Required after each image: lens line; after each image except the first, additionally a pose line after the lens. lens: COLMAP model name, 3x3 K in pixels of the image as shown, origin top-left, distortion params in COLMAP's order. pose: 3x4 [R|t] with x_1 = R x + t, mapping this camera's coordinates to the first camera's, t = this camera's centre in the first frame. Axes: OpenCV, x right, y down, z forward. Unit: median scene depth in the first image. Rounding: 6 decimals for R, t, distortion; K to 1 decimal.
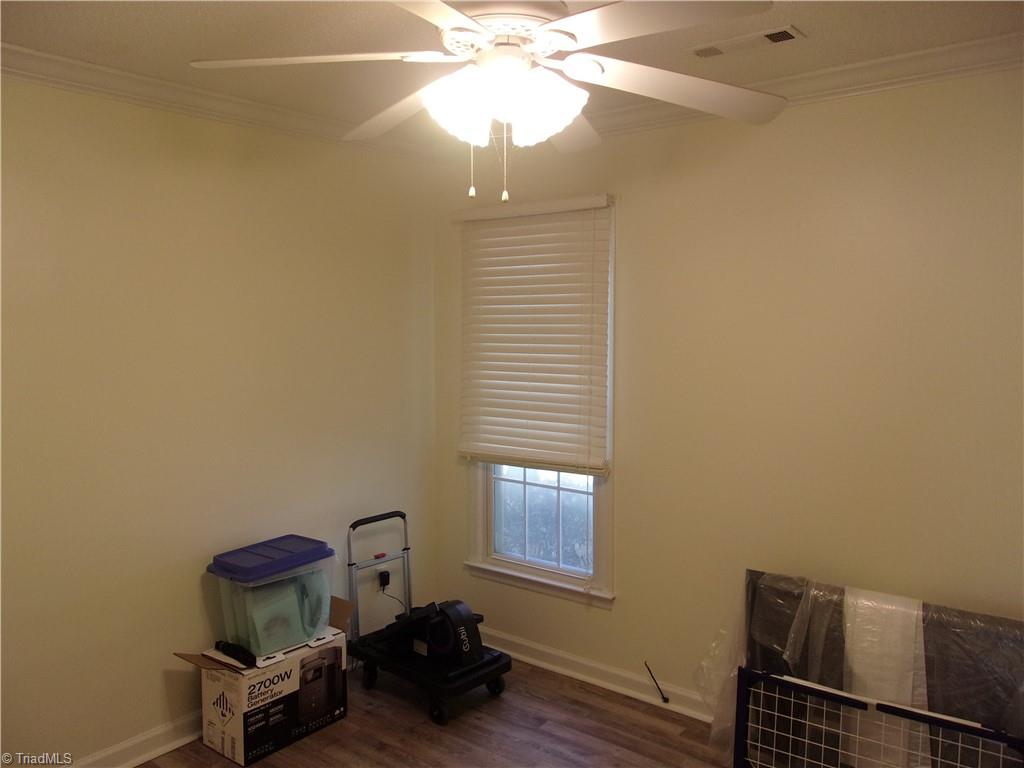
lens RADIAL K [[803.7, 0, 510.2], [0, 803.7, 389.8], [0, 0, 1]] dist [-0.009692, 0.031967]
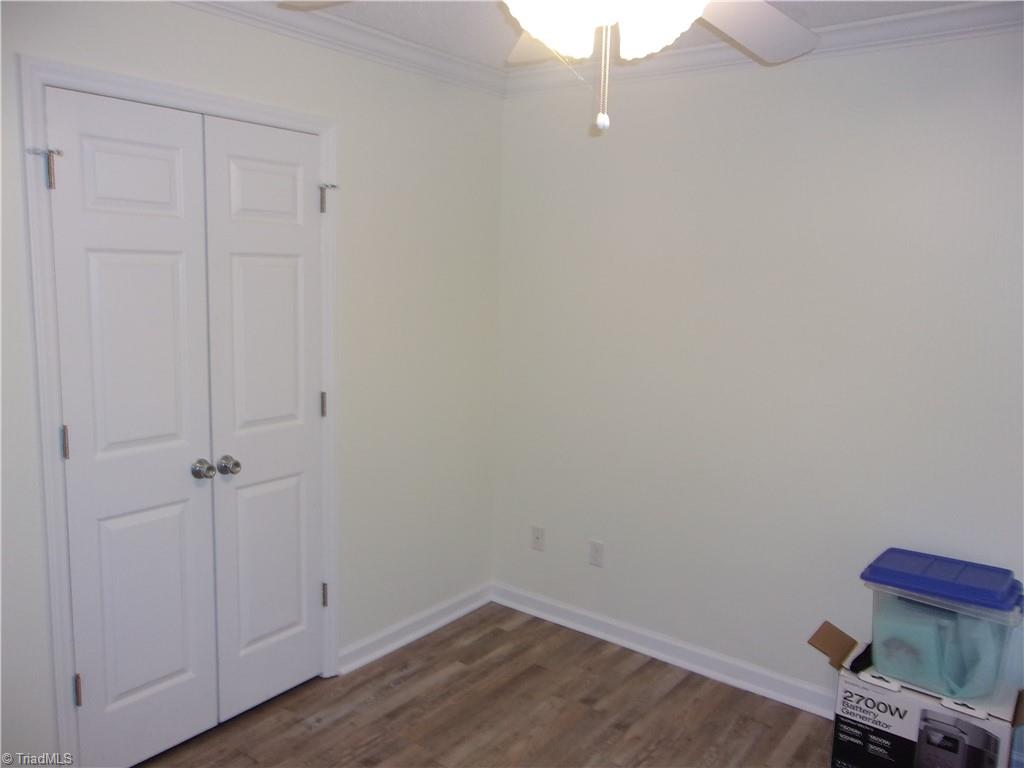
lens RADIAL K [[803.7, 0, 517.8], [0, 803.7, 386.6], [0, 0, 1]] dist [-0.009692, 0.031967]
pose [[0.029685, 0.148829, -0.988417, 0.475807], [-0.123914, 0.981773, 0.144107, -0.046757], [0.991849, 0.118201, 0.047585, 0.519733]]
